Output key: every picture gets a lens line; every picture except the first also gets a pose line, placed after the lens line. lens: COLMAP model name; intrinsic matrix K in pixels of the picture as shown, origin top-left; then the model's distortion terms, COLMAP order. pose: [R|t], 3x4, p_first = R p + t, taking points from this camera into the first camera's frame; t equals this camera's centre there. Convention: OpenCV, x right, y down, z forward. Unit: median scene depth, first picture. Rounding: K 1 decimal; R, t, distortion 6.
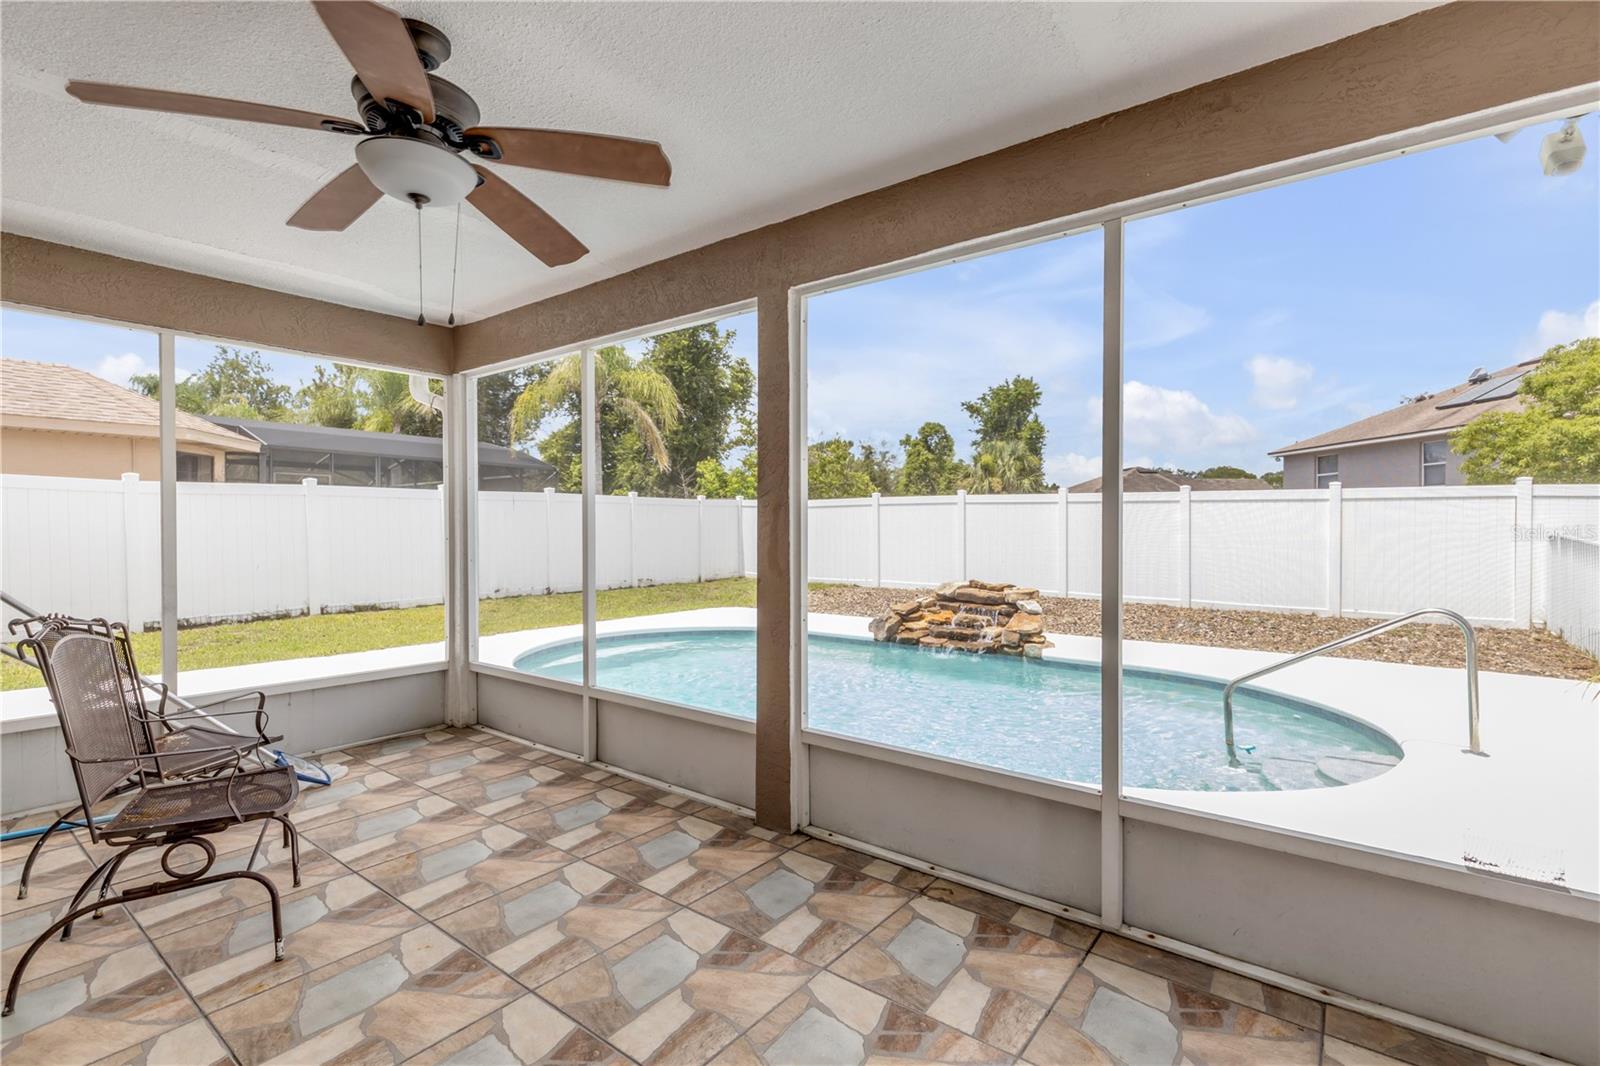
lens RADIAL K [[726.7, 0, 799.1], [0, 726.7, 544.7], [0, 0, 1]] dist [0.008880, -0.000294]
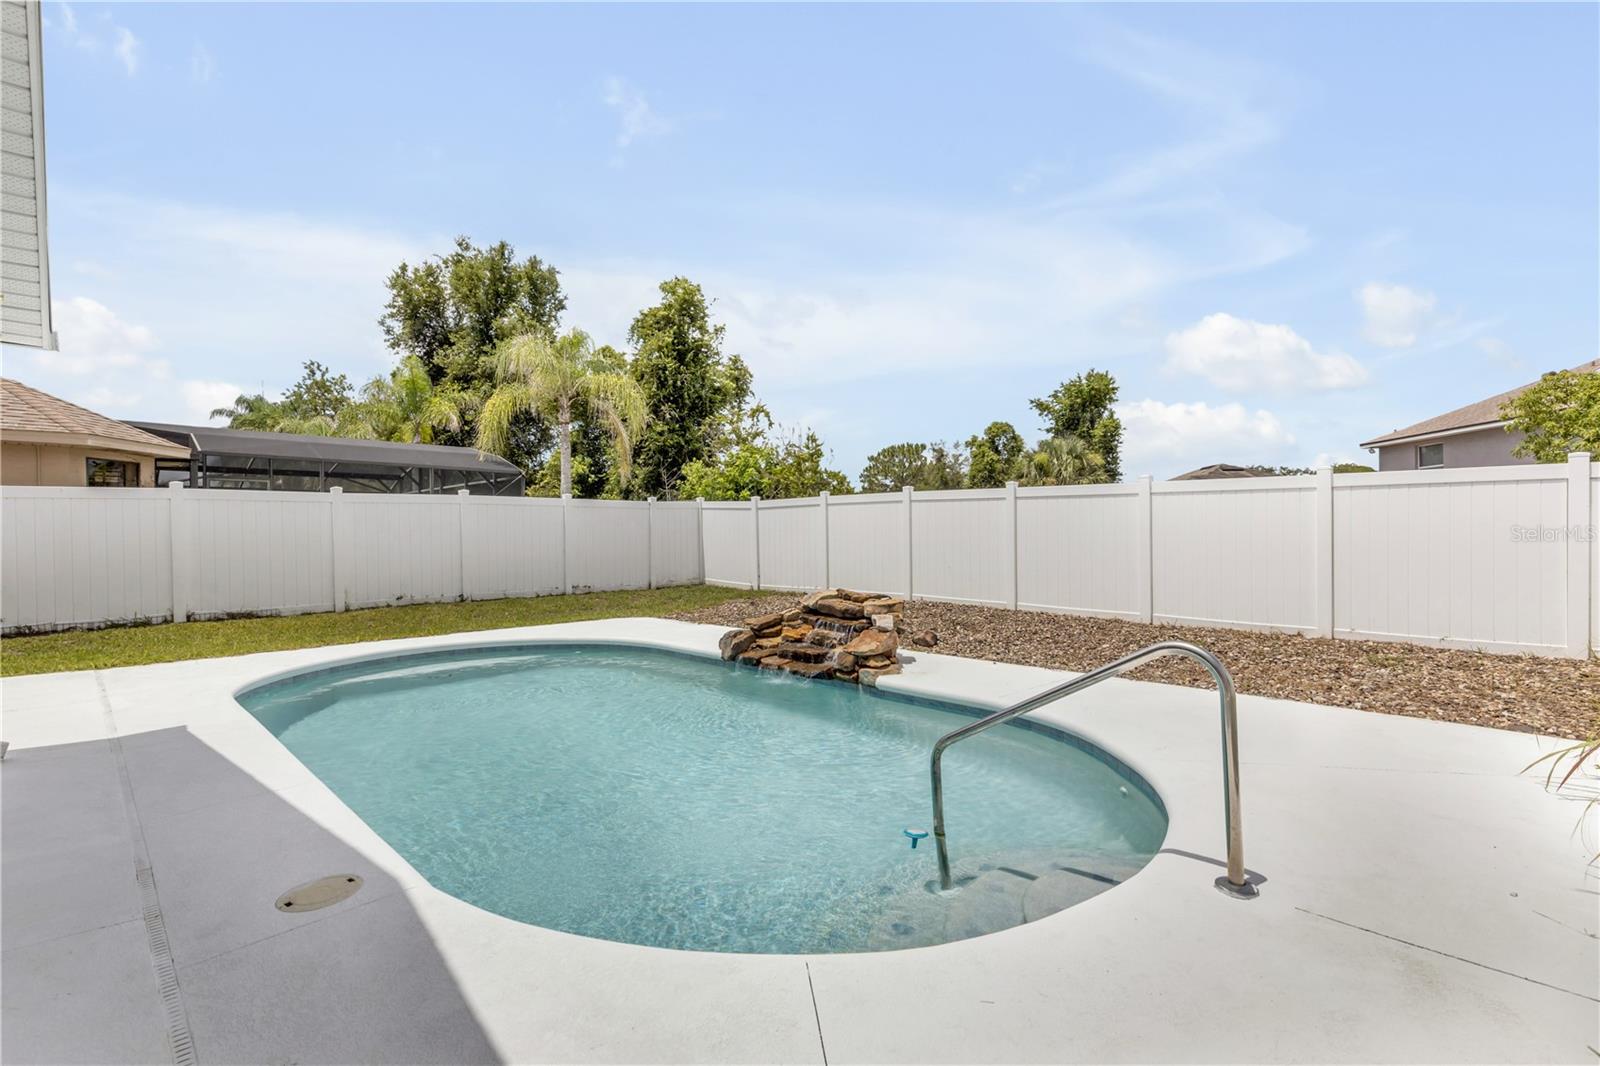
lens RADIAL K [[726.7, 0, 797.9], [0, 726.7, 537.0], [0, 0, 1]] dist [0.008880, -0.000294]
pose [[0.991416, -0.005300, -0.130640, 0.177772], [0.002702, 0.999795, -0.020062, 0.003194], [0.130720, 0.019537, 0.991227, 0.094700]]
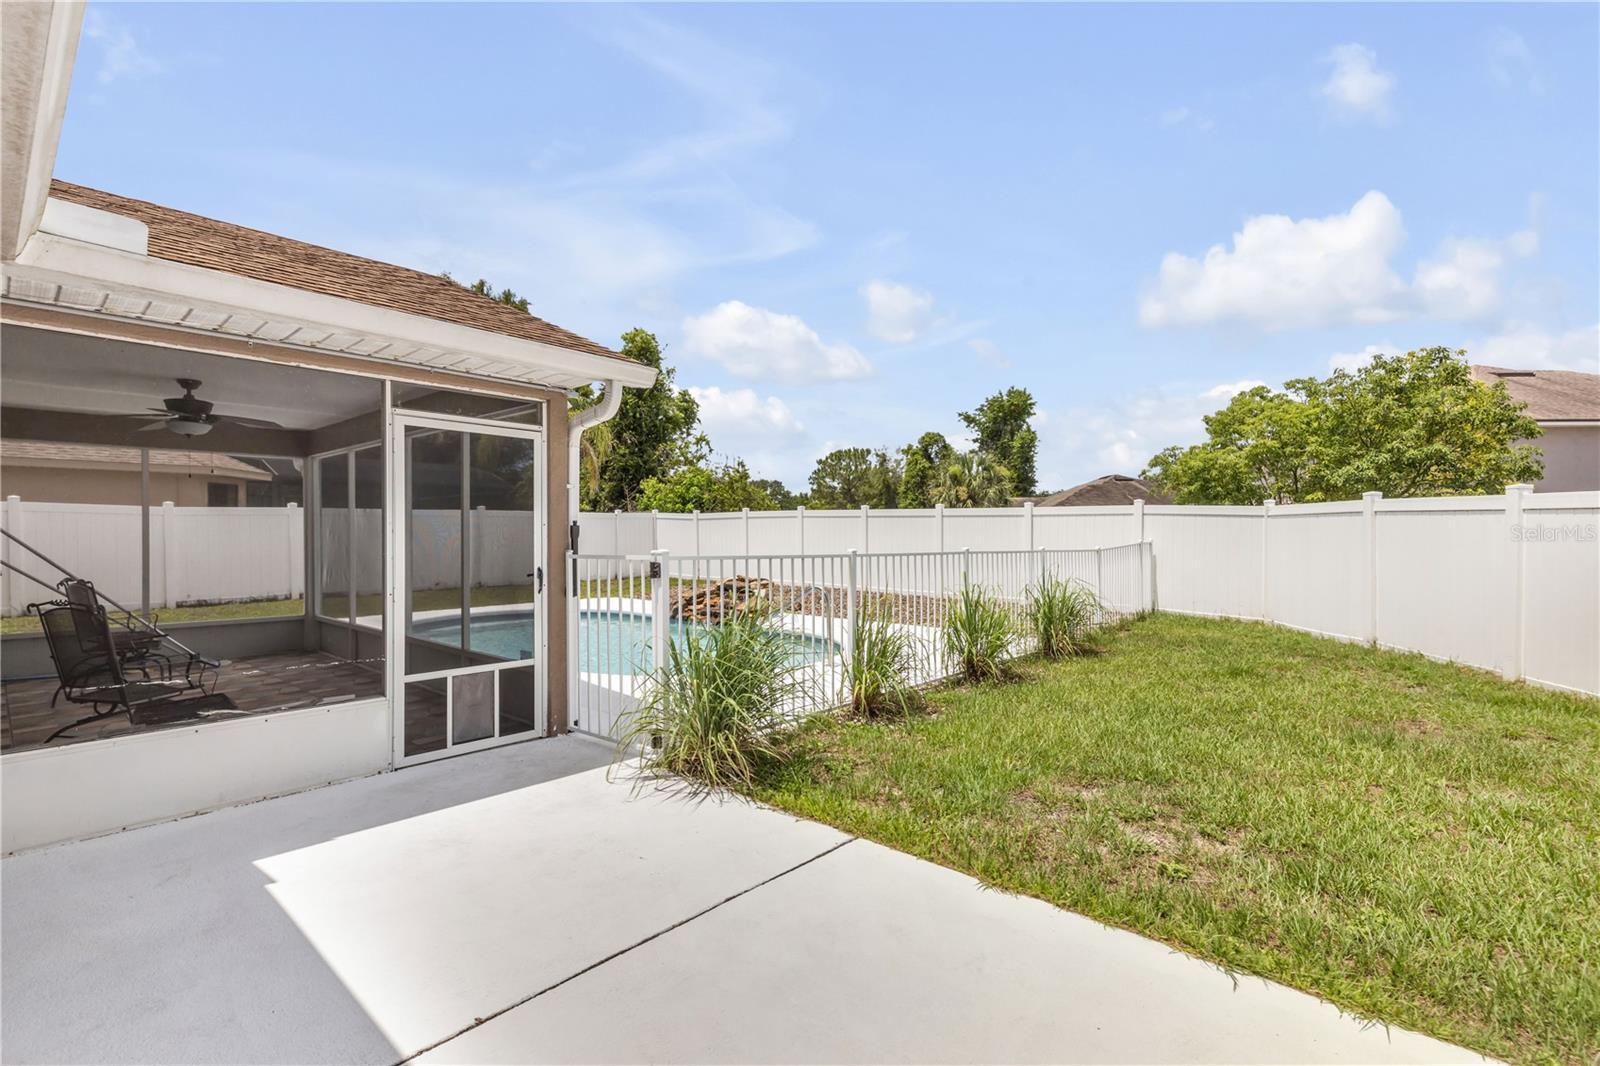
lens RADIAL K [[726.7, 0, 797.5], [0, 726.7, 547.4], [0, 0, 1]] dist [0.008880, -0.000294]
pose [[0.997256, -0.000293, -0.074024, 0.267770], [0.000101, 0.999997, -0.002597, -0.000383], [0.074024, 0.002582, 0.997253, -0.220490]]
